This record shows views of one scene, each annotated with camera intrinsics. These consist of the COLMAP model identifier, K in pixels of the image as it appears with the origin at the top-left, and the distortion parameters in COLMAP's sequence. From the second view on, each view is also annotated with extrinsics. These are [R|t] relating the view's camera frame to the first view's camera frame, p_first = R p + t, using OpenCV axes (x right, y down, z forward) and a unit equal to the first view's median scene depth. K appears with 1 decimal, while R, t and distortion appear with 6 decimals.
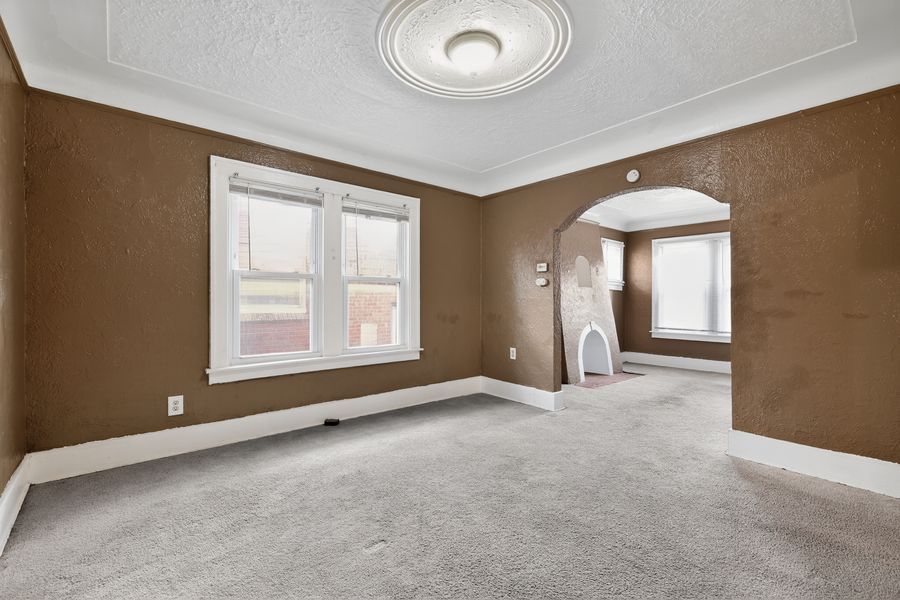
lens RADIAL K [[404.4, 0, 450.4], [0, 404.4, 303.3], [0, 0, 1]] dist [0.000732, -0.000011]
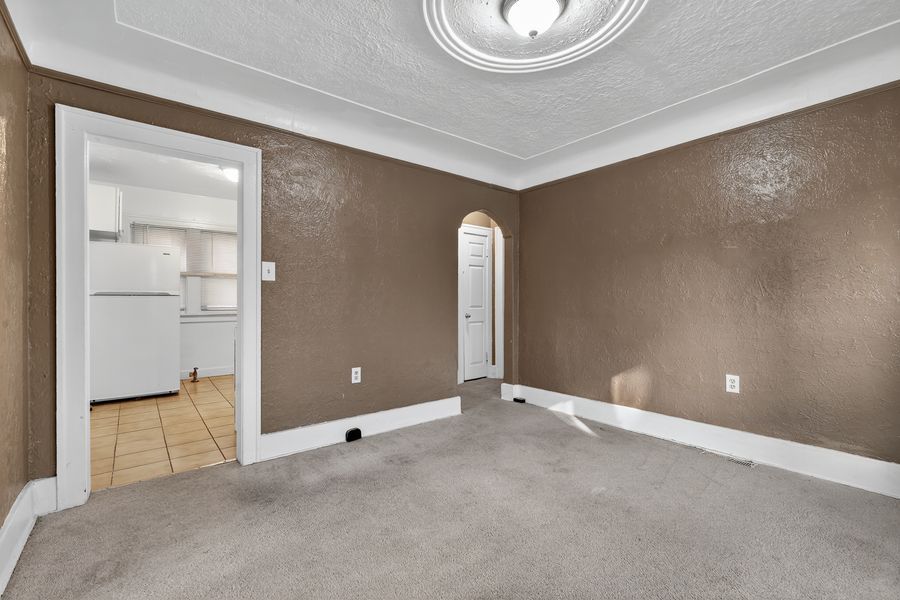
lens RADIAL K [[390.9, 0, 451.5], [0, 390.9, 297.2], [0, 0, 1]] dist [0.001449, 0.000225]
pose [[-0.999807, 0.000642, 0.019626, 0.142350], [0.000583, 0.999995, -0.003037, -0.008349], [-0.019628, -0.003025, -0.999803, 1.216239]]
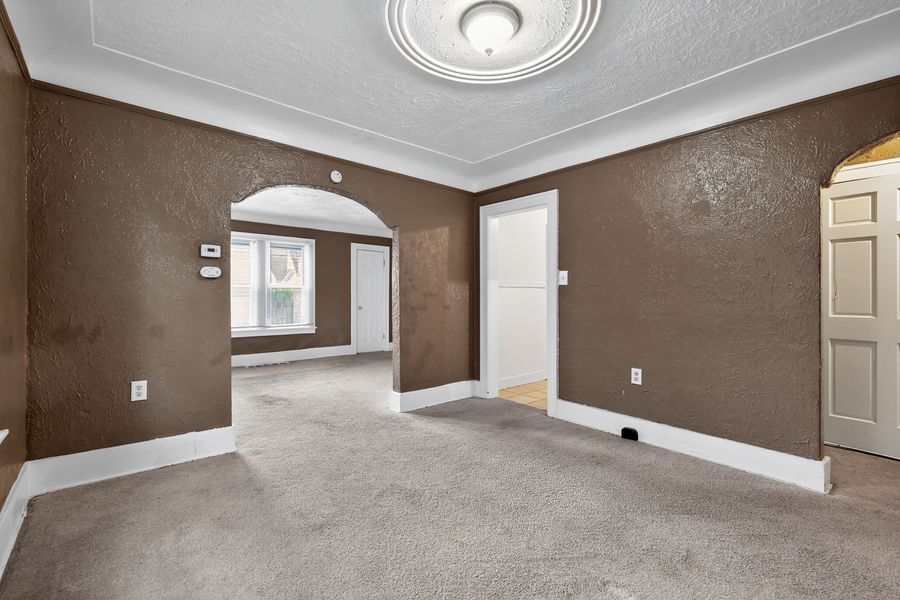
lens RADIAL K [[390.9, 0, 451.5], [0, 390.9, 297.2], [0, 0, 1]] dist [0.001449, 0.000225]
pose [[-0.019191, -0.004007, 0.999808, -0.541198], [-0.000331, 0.999992, 0.004002, -0.016131], [-0.999816, -0.000254, -0.019192, 0.733316]]
